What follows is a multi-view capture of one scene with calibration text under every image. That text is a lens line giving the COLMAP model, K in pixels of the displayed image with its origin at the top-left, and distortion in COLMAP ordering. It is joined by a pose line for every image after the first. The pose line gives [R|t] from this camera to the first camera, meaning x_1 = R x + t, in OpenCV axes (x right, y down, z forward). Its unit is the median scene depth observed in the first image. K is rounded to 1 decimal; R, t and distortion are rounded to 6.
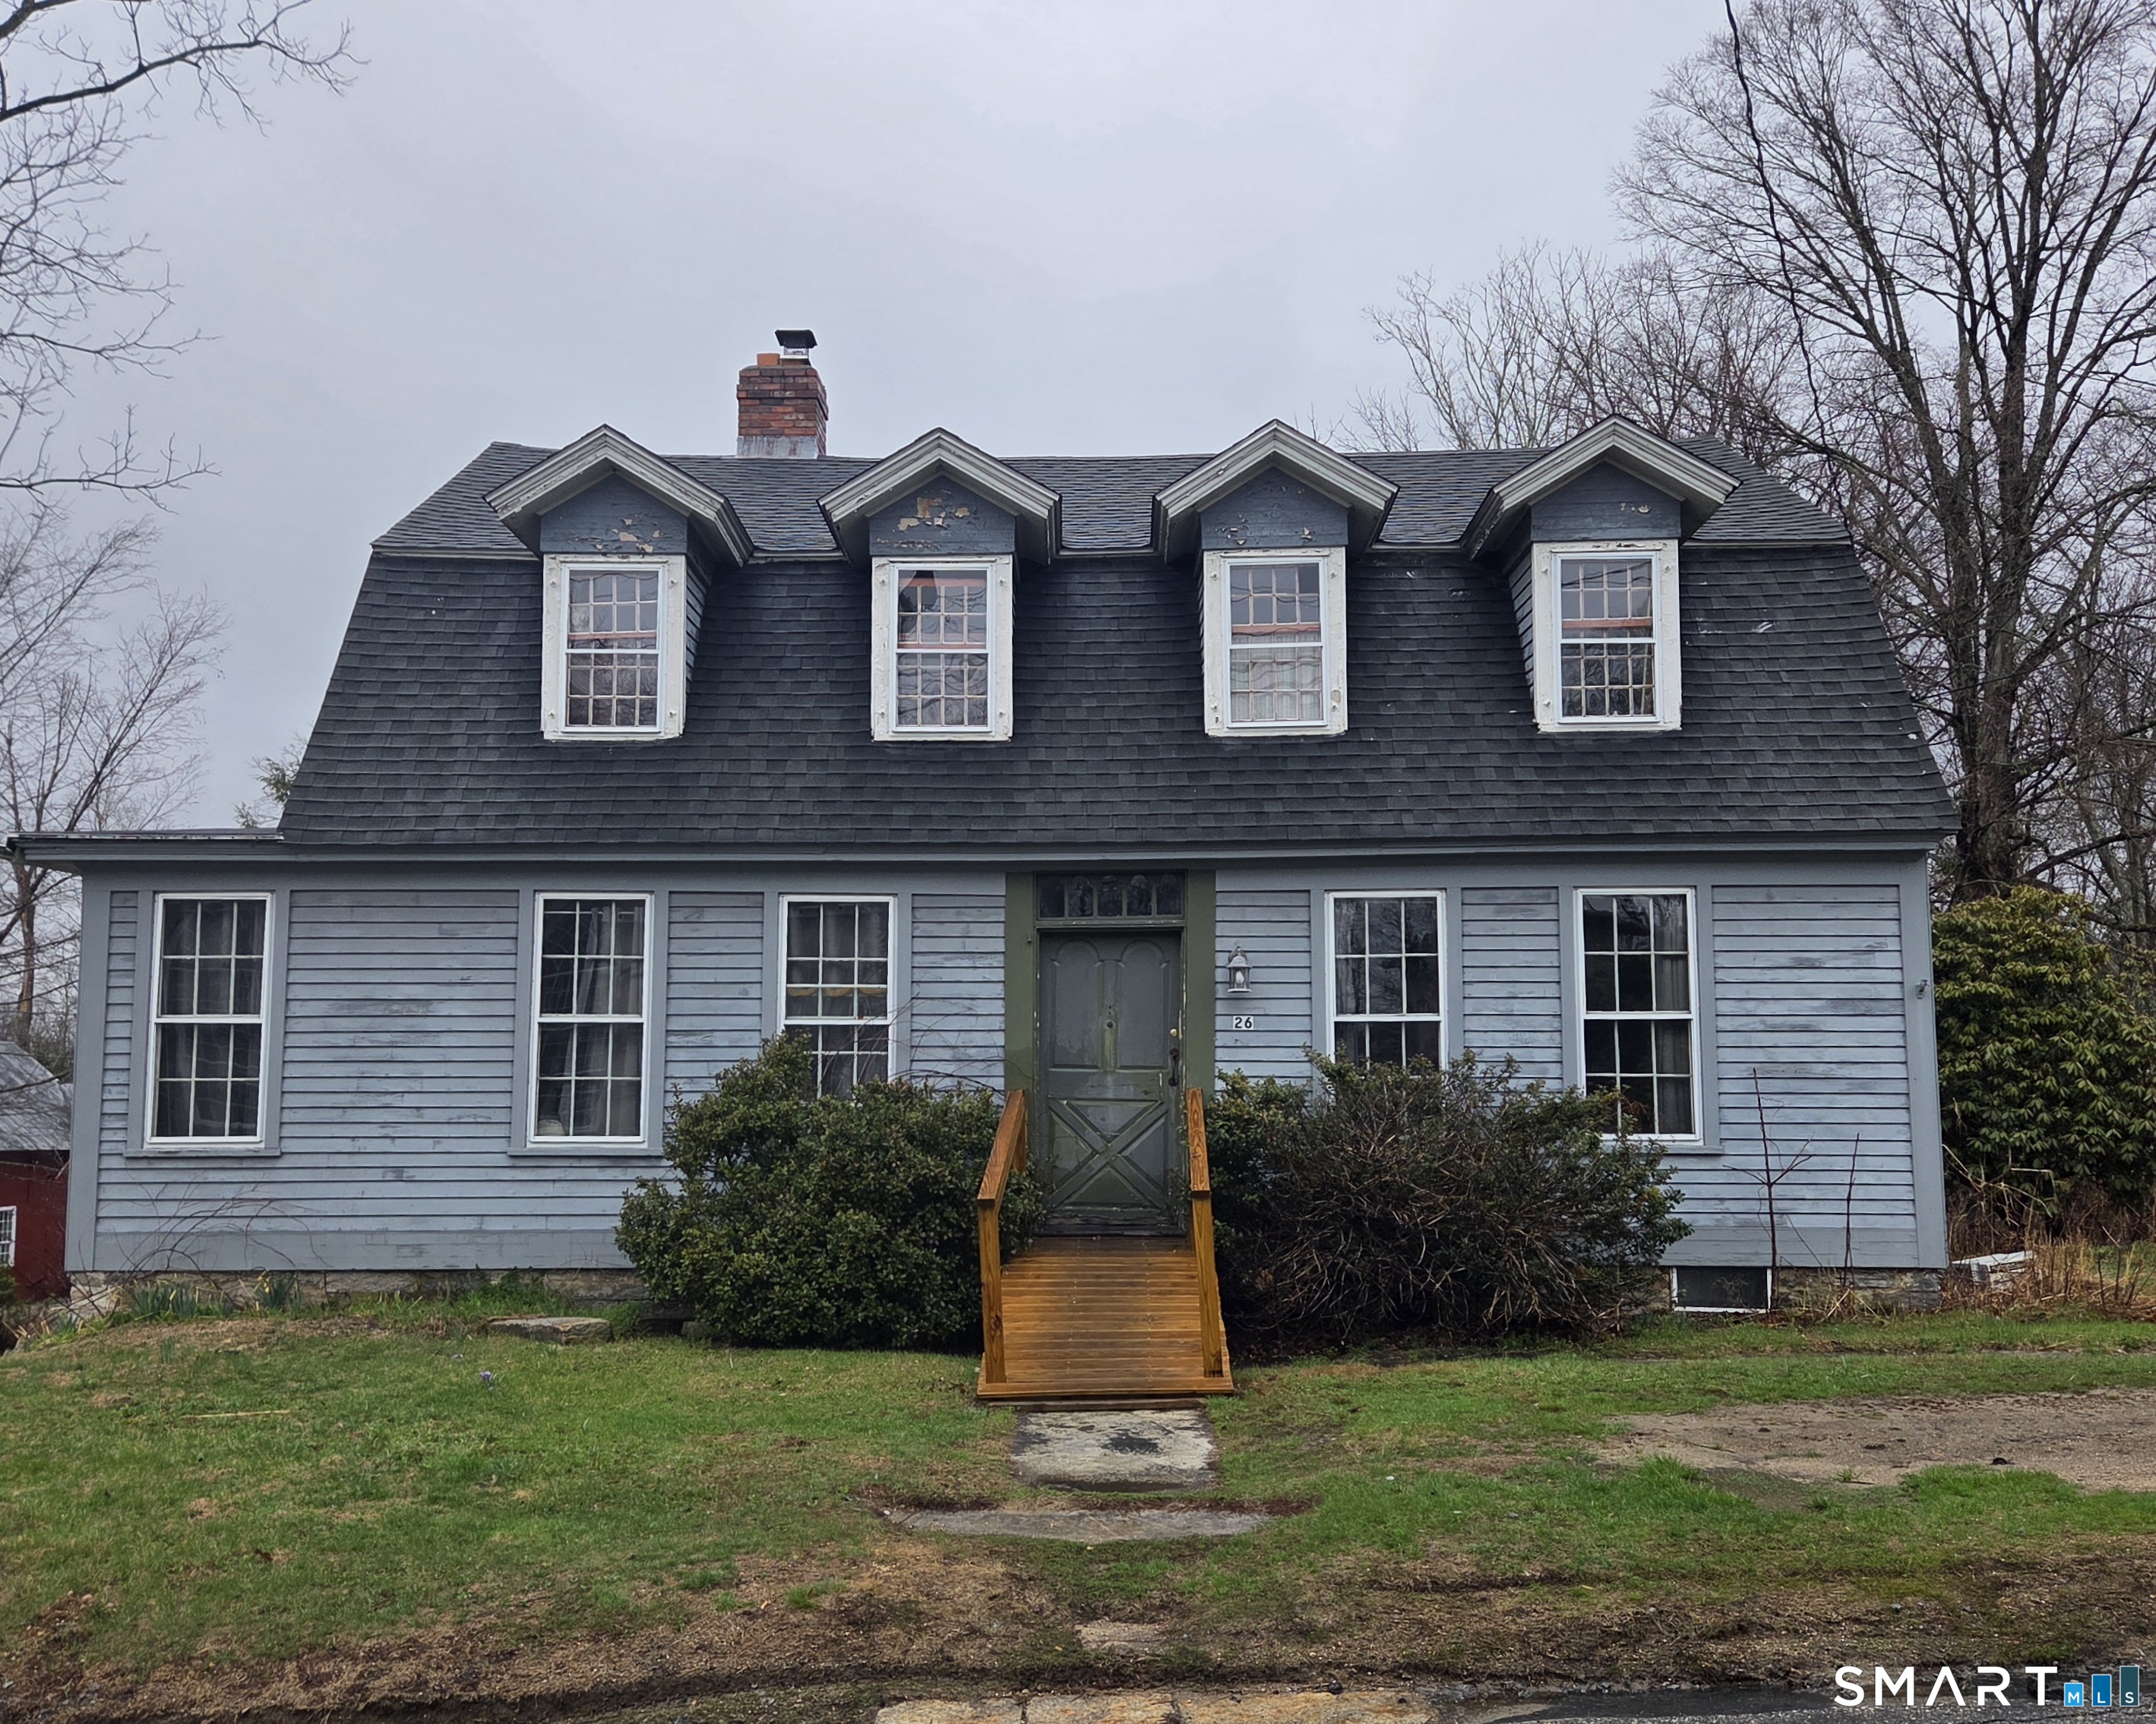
lens RADIAL K [[1980.3, 0, 1080.3], [0, 1980.3, 860.5], [0, 0, 1]] dist [0.053527, 0.000000]
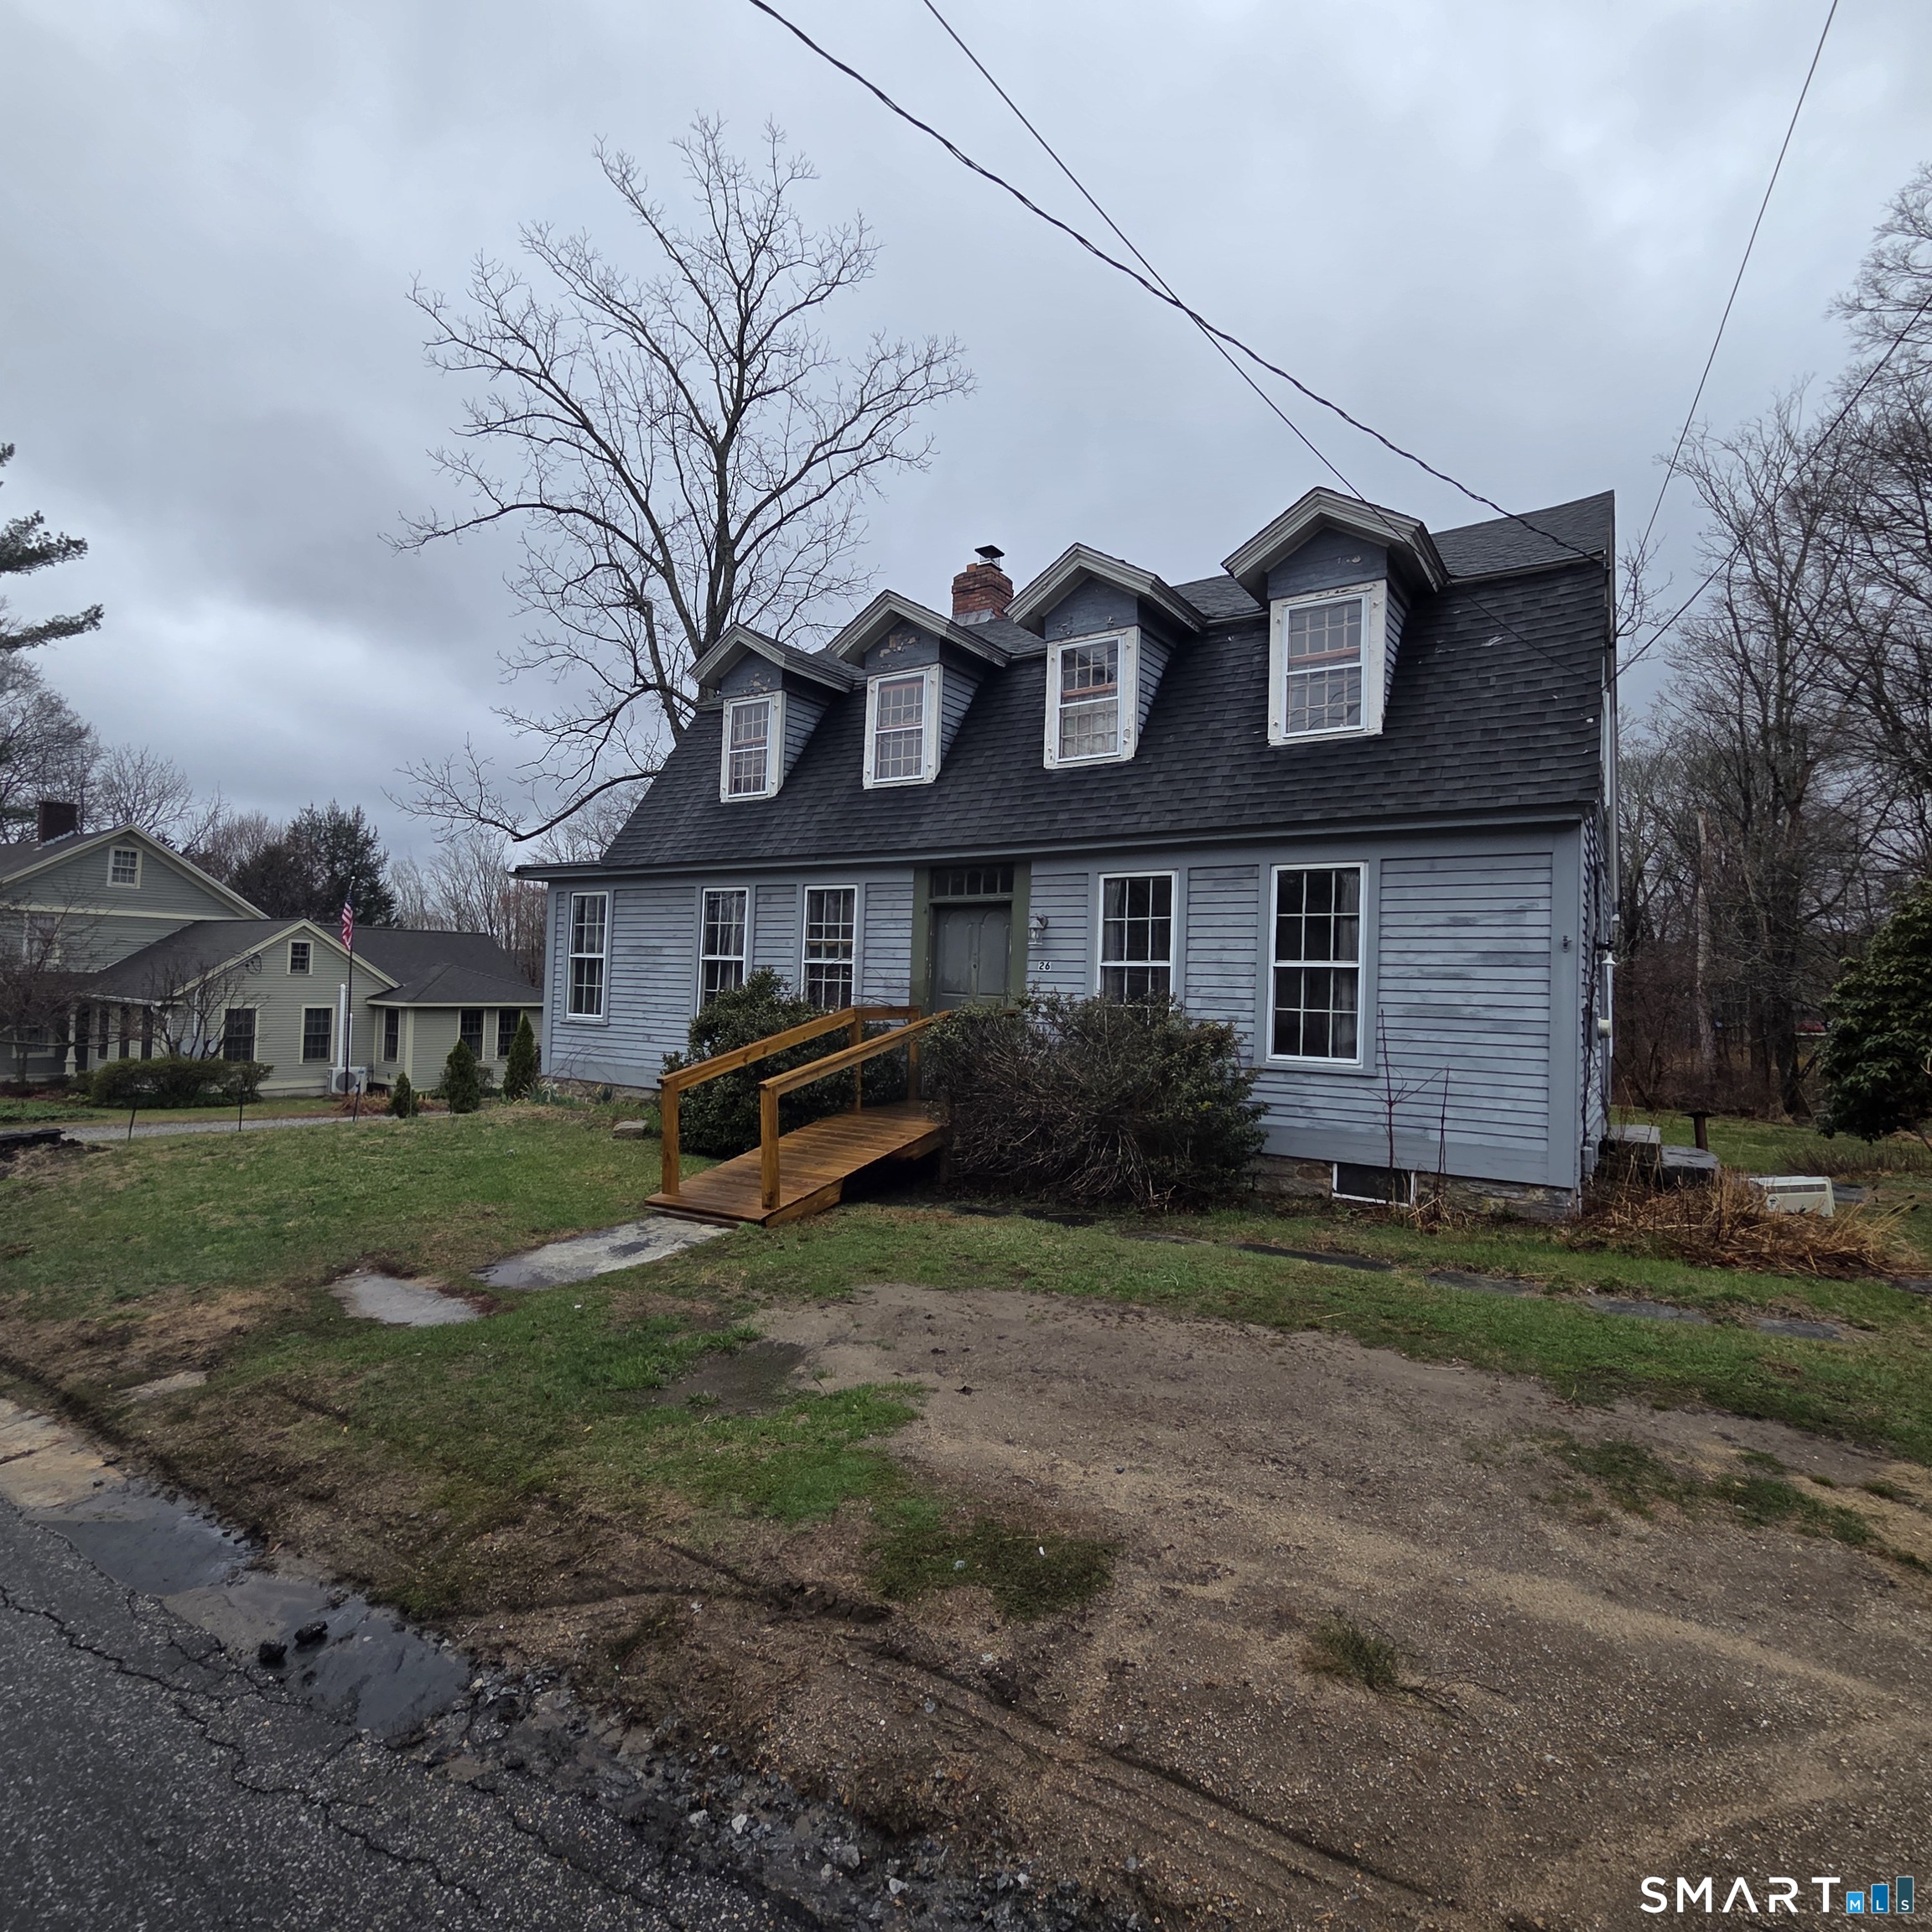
lens RADIAL K [[1053.5, 0, 965.4], [0, 1053.5, 928.2], [0, 0, 1]] dist [-0.004594, -0.002217]
pose [[0.852380, -0.004049, -0.522907, 0.436904], [0.035008, 0.998168, 0.049338, 0.014019], [0.521749, -0.060361, 0.850961, 0.310533]]
